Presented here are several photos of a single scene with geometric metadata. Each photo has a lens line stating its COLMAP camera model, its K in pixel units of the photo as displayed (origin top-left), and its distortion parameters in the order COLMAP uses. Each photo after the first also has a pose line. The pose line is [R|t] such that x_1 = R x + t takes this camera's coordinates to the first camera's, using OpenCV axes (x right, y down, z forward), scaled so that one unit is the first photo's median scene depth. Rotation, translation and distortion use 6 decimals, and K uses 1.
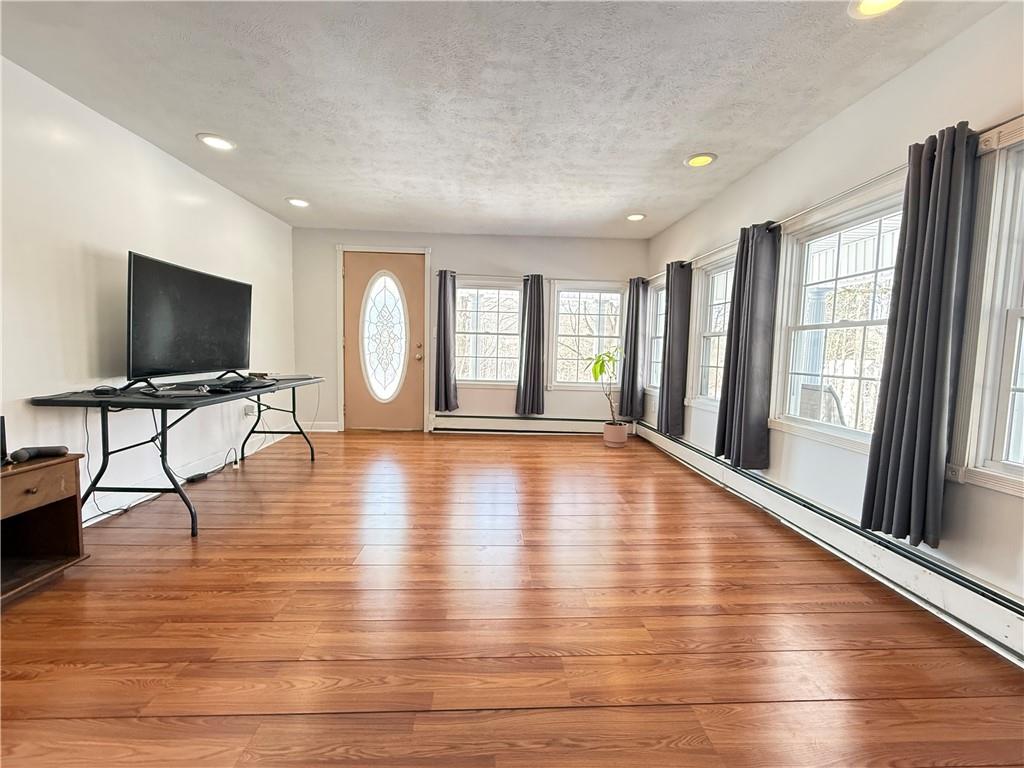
lens RADIAL K [[416.3, 0, 512.0], [0, 416.3, 384.0], [0, 0, 1]] dist [0.000087, 0.000085]
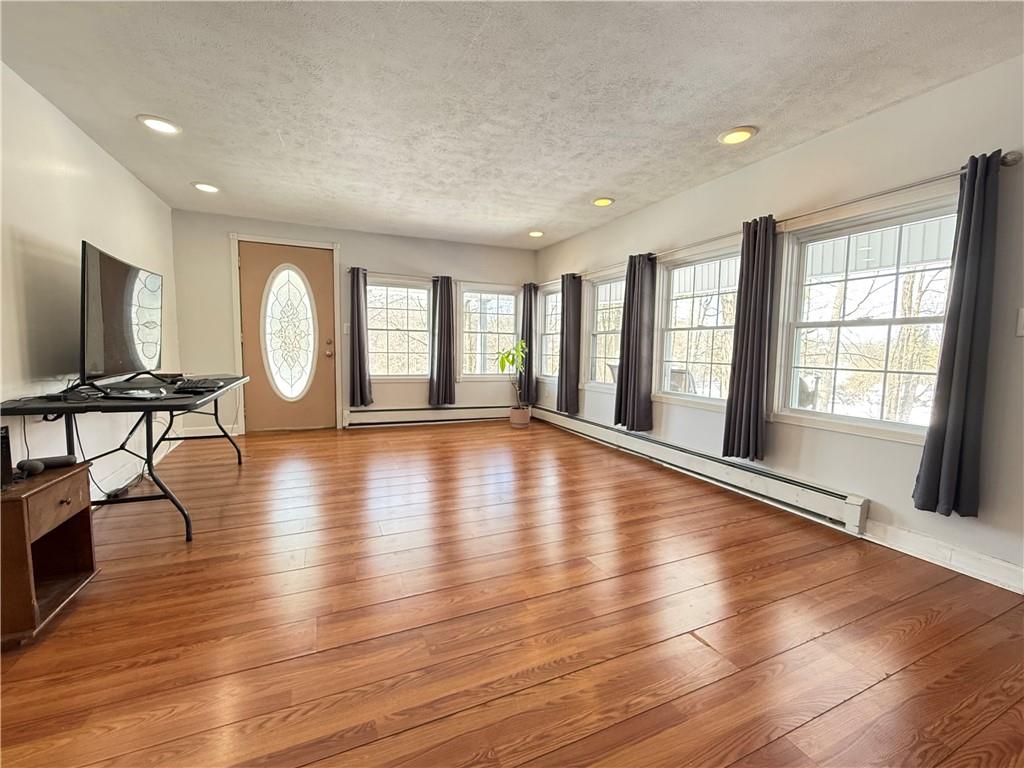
lens RADIAL K [[410.7, 0, 511.9], [0, 410.7, 382.8], [0, 0, 1]] dist [0.000244, 0.000147]
pose [[0.936680, -0.039475, 0.347954, -0.279132], [0.034920, 0.999203, 0.019355, 0.002376], [-0.348441, -0.005978, 0.937312, -0.119902]]
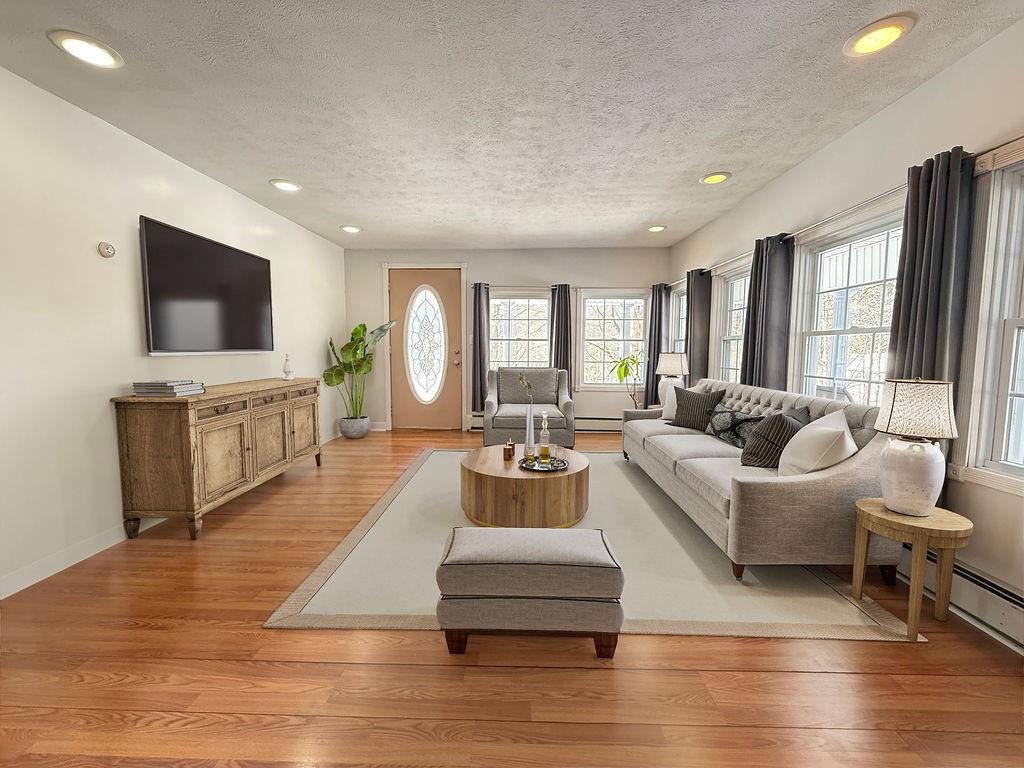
lens RADIAL K [[396.6, 0, 512.0], [0, 396.6, 384.0], [0, 0, 1]] dist [0.000208, 0.000011]
pose [[0.996949, -0.013144, -0.076936, 0.002289], [0.013423, 0.999905, 0.003100, -0.016862], [0.076888, -0.004123, 0.997031, -0.057258]]
